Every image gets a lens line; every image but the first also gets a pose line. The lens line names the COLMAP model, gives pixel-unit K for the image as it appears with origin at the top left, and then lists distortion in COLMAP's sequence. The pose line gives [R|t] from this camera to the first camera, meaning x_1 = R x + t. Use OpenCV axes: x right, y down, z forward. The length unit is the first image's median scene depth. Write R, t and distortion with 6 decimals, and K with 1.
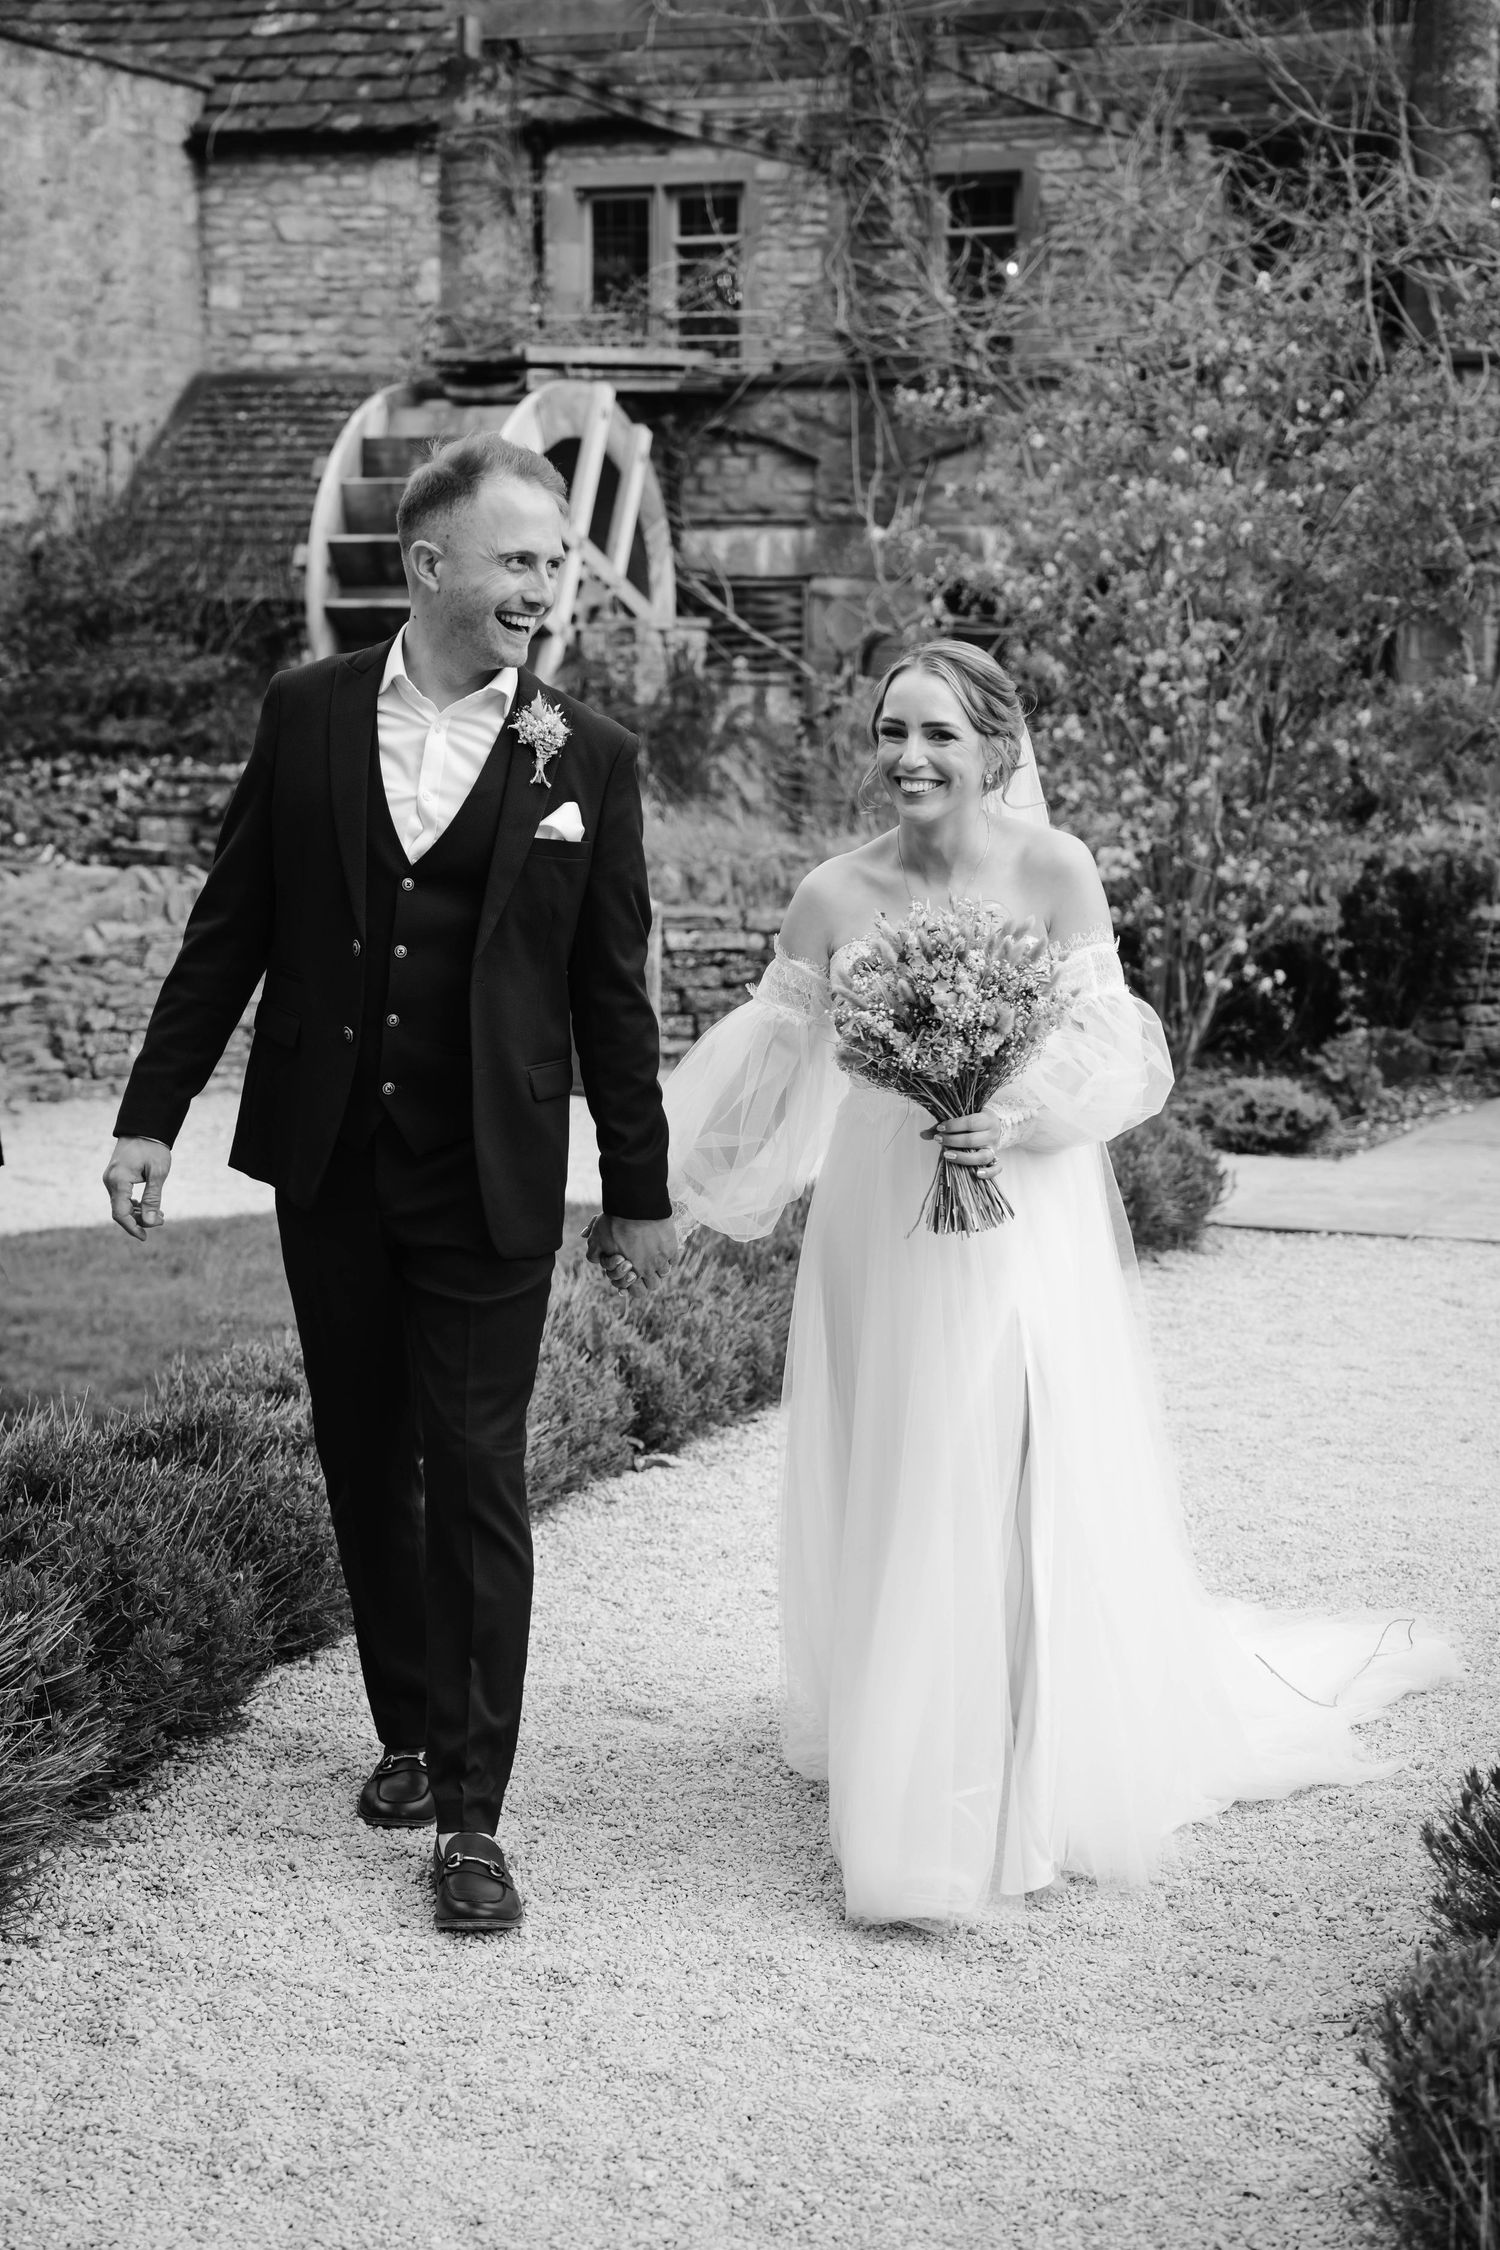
lens RADIAL K [[4497.9, 0, 750.0], [0, 4497.9, 1125.0], [0, 0, 1]] dist [0.438727, -0.033756]
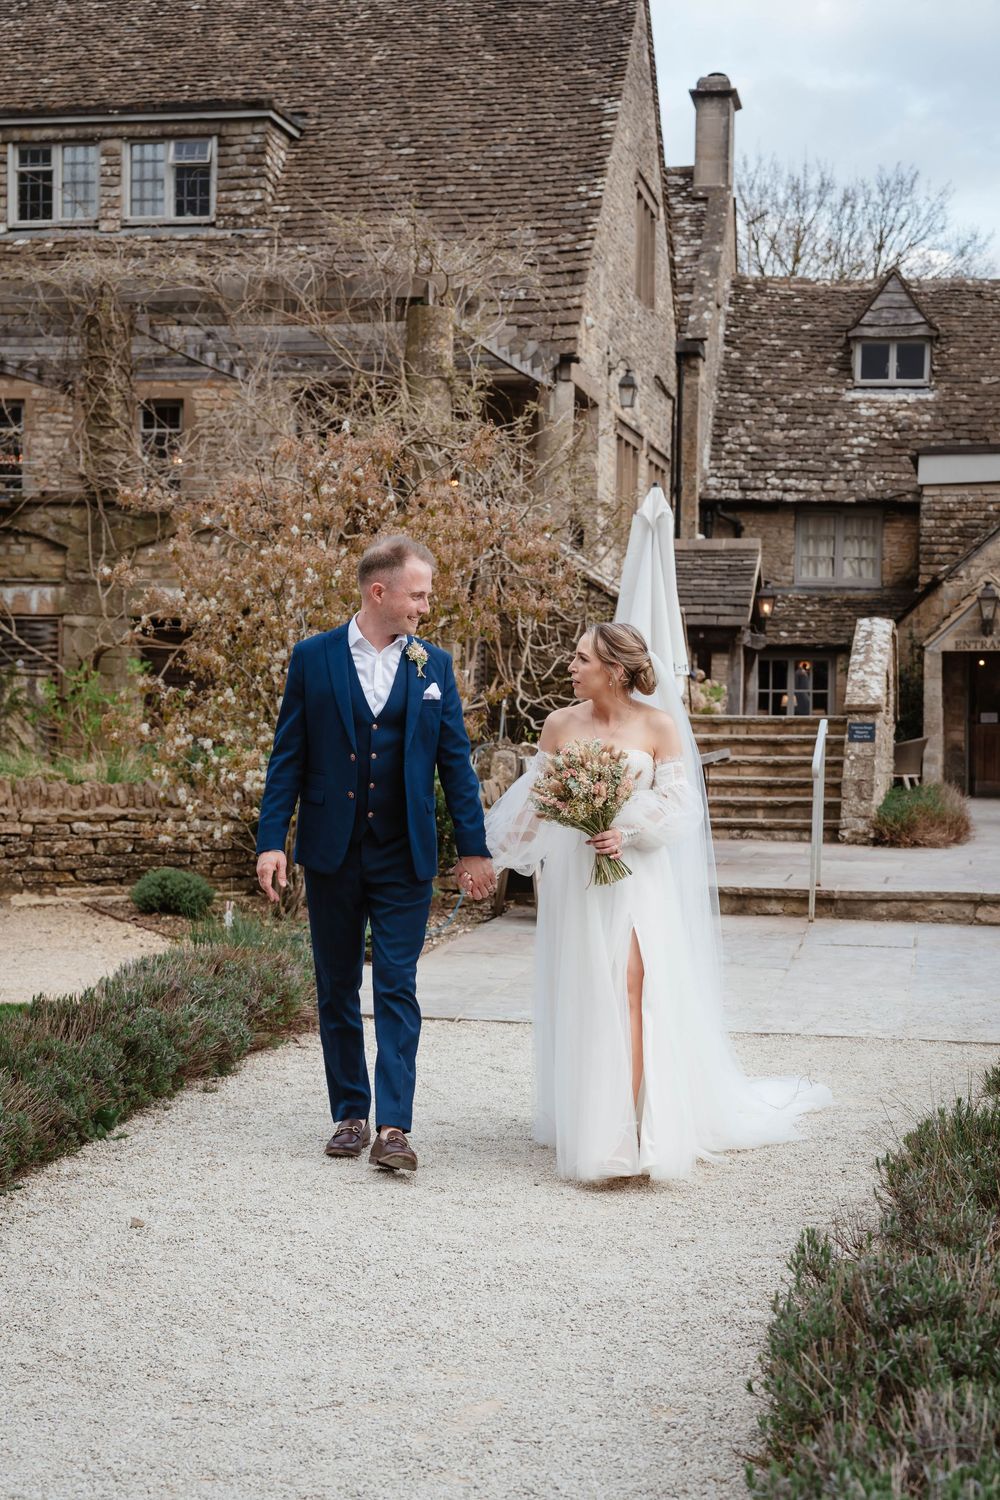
lens RADIAL K [[2270.9, 0, 500.0], [0, 2270.9, 750.0], [0, 0, 1]] dist [0.011735, 0.041974]
pose [[0.979245, 0.005429, 0.202609, 0.001599], [0.009902, 0.997166, -0.074582, -0.005604], [-0.202440, 0.075040, 0.976415, 0.144037]]
